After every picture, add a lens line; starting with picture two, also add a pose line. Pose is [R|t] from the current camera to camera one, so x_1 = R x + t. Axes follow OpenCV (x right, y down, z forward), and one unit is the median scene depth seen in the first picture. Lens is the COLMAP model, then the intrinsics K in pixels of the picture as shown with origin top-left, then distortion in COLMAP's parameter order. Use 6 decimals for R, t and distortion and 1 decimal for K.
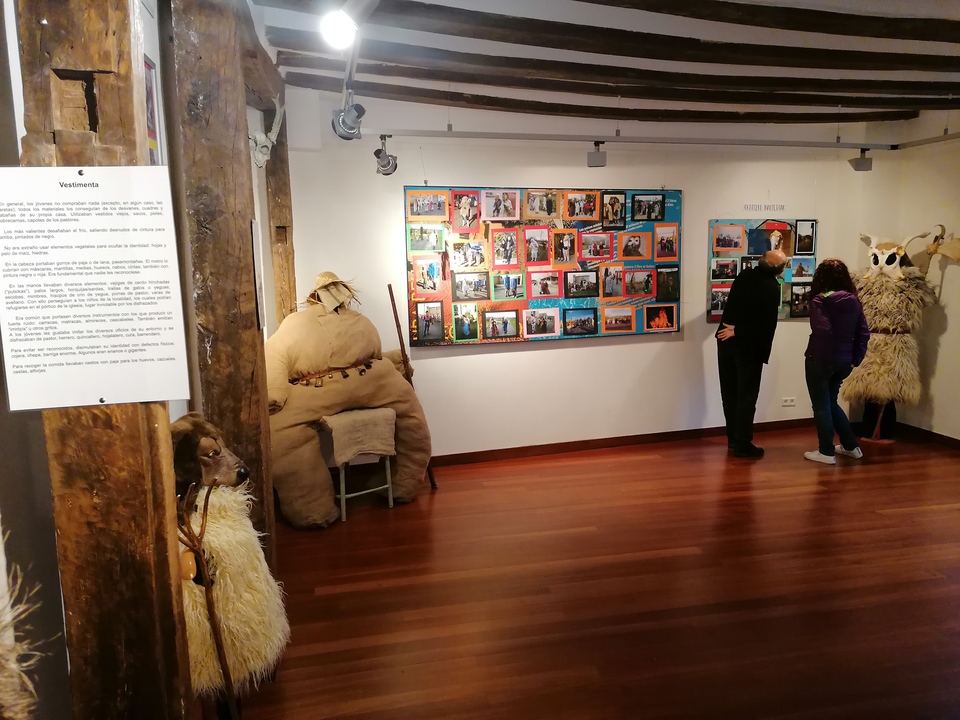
lens RADIAL K [[728.9, 0, 510.3], [0, 728.9, 363.6], [0, 0, 1]] dist [0.081296, -0.090558]
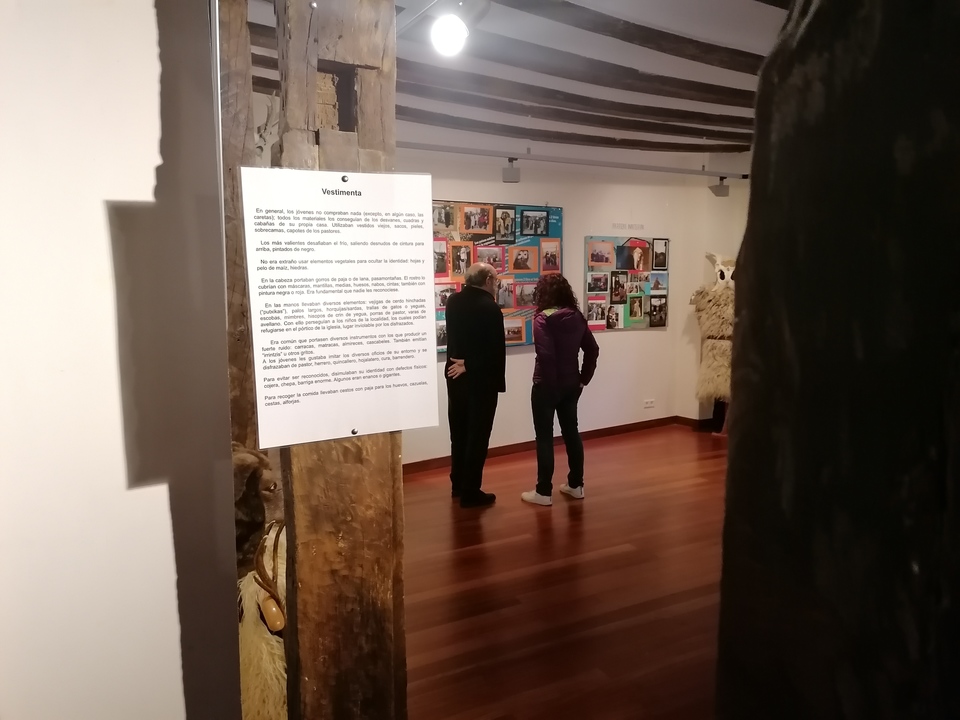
lens RADIAL K [[728.9, 0, 477.2], [0, 728.9, 360.4], [0, 0, 1]] dist [0.081296, -0.090558]
pose [[0.958603, -0.024434, 0.283695, -0.636117], [0.029442, 0.999477, -0.013401, -0.019969], [-0.283219, 0.021199, 0.958821, 0.101615]]
